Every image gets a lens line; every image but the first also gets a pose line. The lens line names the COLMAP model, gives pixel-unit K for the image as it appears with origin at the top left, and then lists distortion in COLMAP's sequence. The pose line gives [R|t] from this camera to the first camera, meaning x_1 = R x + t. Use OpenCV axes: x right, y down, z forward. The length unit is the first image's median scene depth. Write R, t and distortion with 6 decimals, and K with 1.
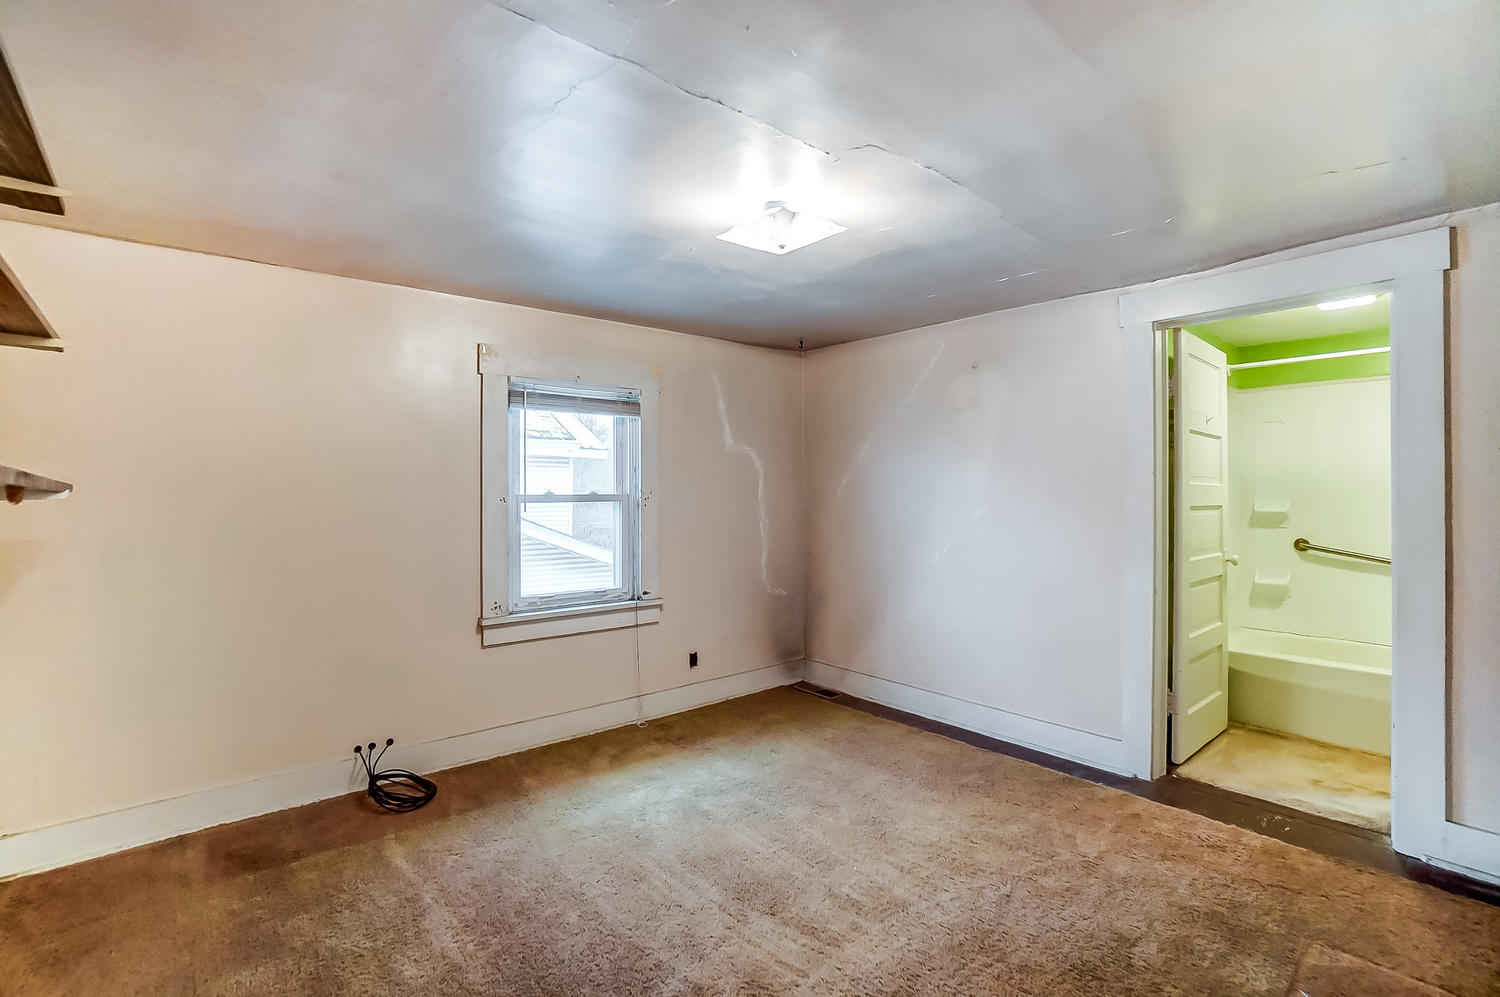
lens RADIAL K [[662.6, 0, 738.2], [0, 662.6, 491.2], [0, 0, 1]] dist [-0.003809, 0.000605]
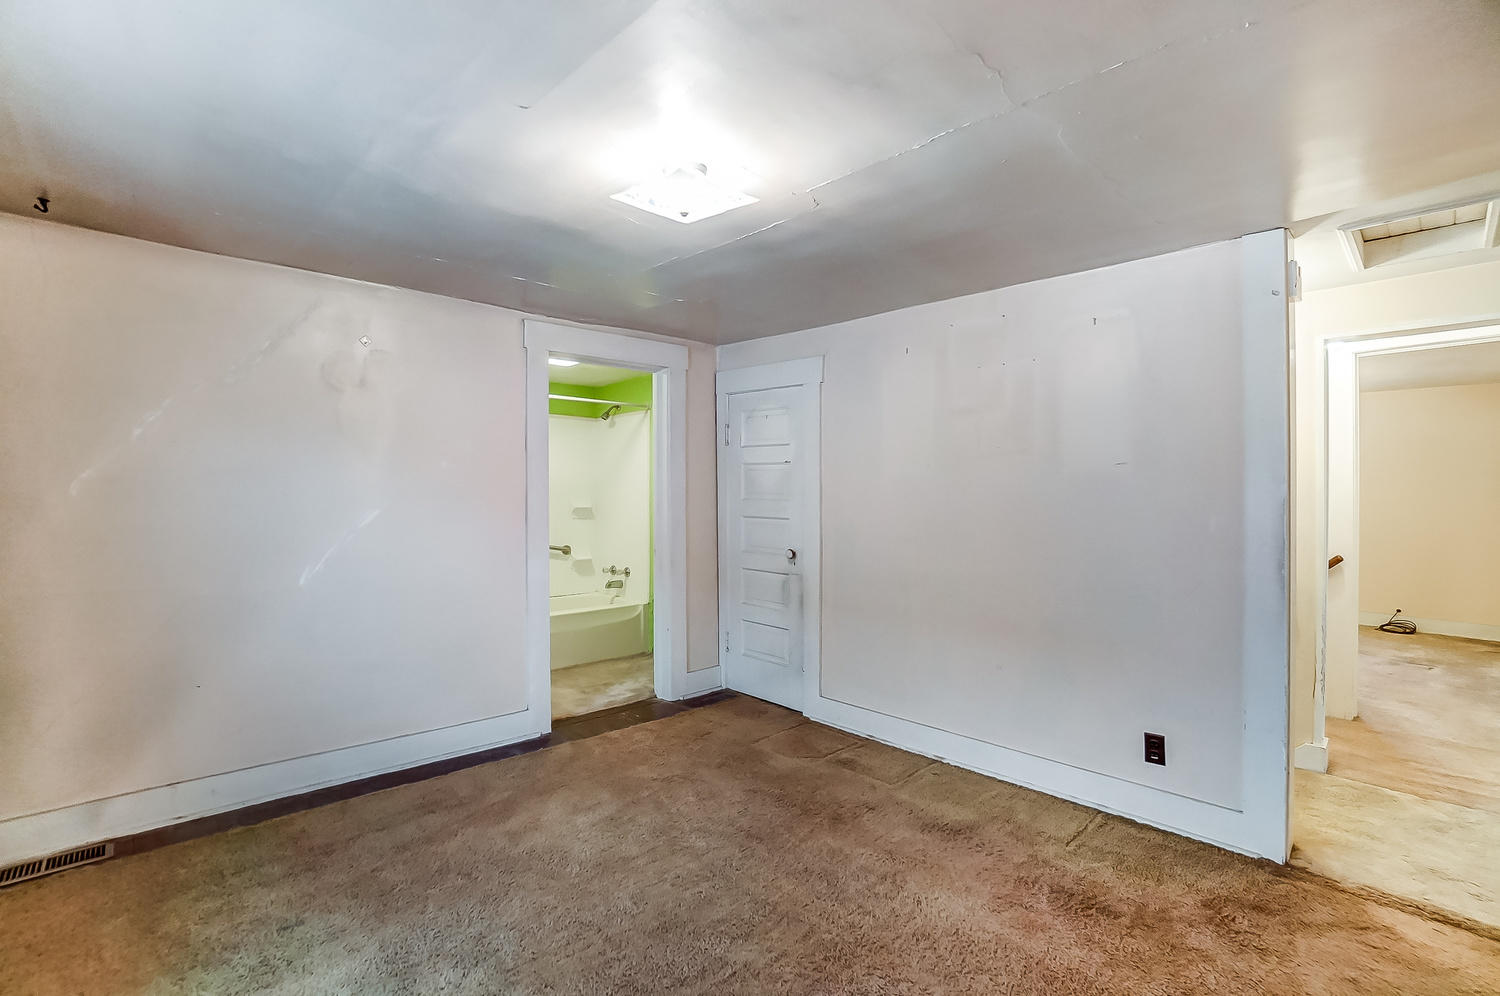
lens RADIAL K [[662.6, 0, 739.6], [0, 662.6, 497.6], [0, 0, 1]] dist [-0.003809, 0.000605]
pose [[0.027562, -0.007260, 0.999594, -0.532107], [-0.000266, 0.999974, 0.007271, 0.002589], [-0.999620, -0.000466, 0.027559, 0.581366]]
